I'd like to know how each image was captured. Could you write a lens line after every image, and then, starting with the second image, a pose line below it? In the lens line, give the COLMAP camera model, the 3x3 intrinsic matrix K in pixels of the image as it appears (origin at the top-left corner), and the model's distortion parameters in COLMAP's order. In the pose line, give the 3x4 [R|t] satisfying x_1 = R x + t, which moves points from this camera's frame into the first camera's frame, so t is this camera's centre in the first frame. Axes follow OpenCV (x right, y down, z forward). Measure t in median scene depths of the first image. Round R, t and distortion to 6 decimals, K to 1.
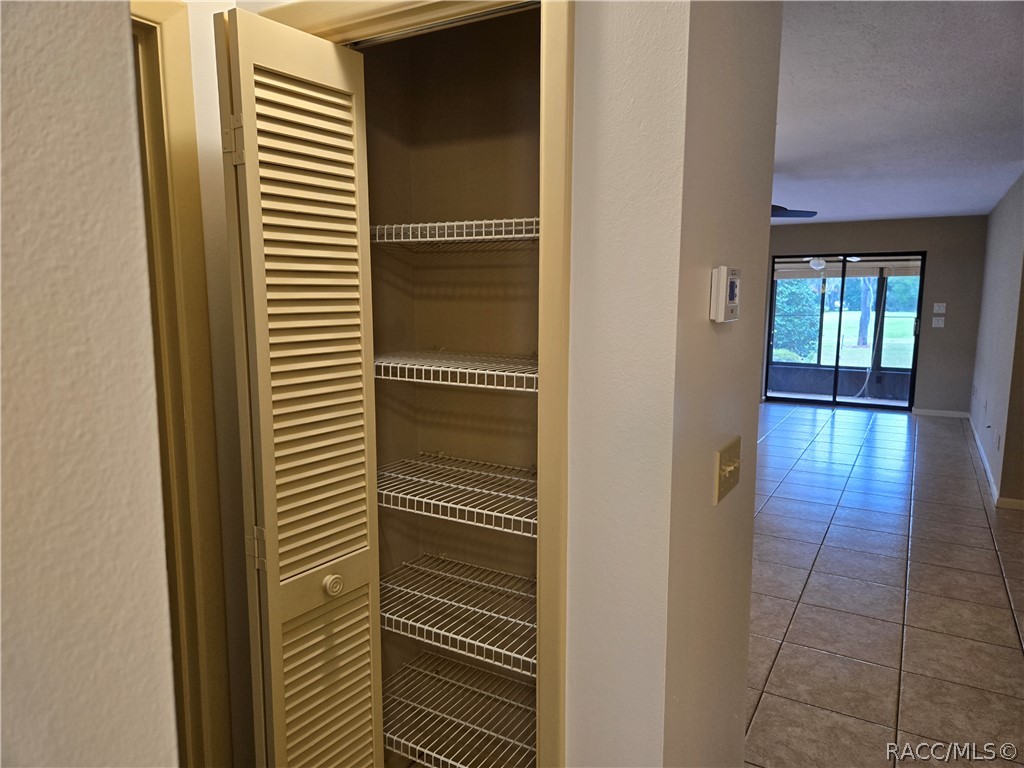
lens RADIAL K [[687.5, 0, 519.1], [0, 687.5, 390.1], [0, 0, 1]] dist [0.045371, -0.034420]
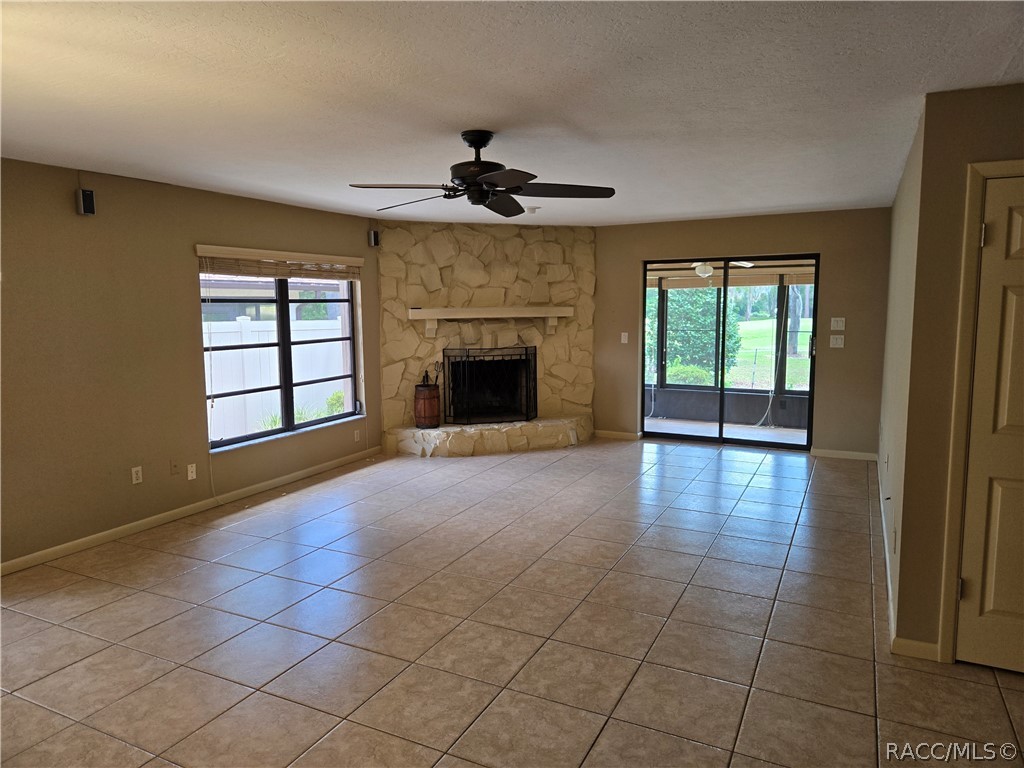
lens RADIAL K [[687.5, 0, 510.8], [0, 687.5, 379.1], [0, 0, 1]] dist [0.045371, -0.034420]
pose [[0.998133, -0.017153, 0.058615, 0.161068], [0.018850, 0.999416, -0.028515, -0.034336], [-0.058092, 0.029566, 0.997873, 0.200627]]
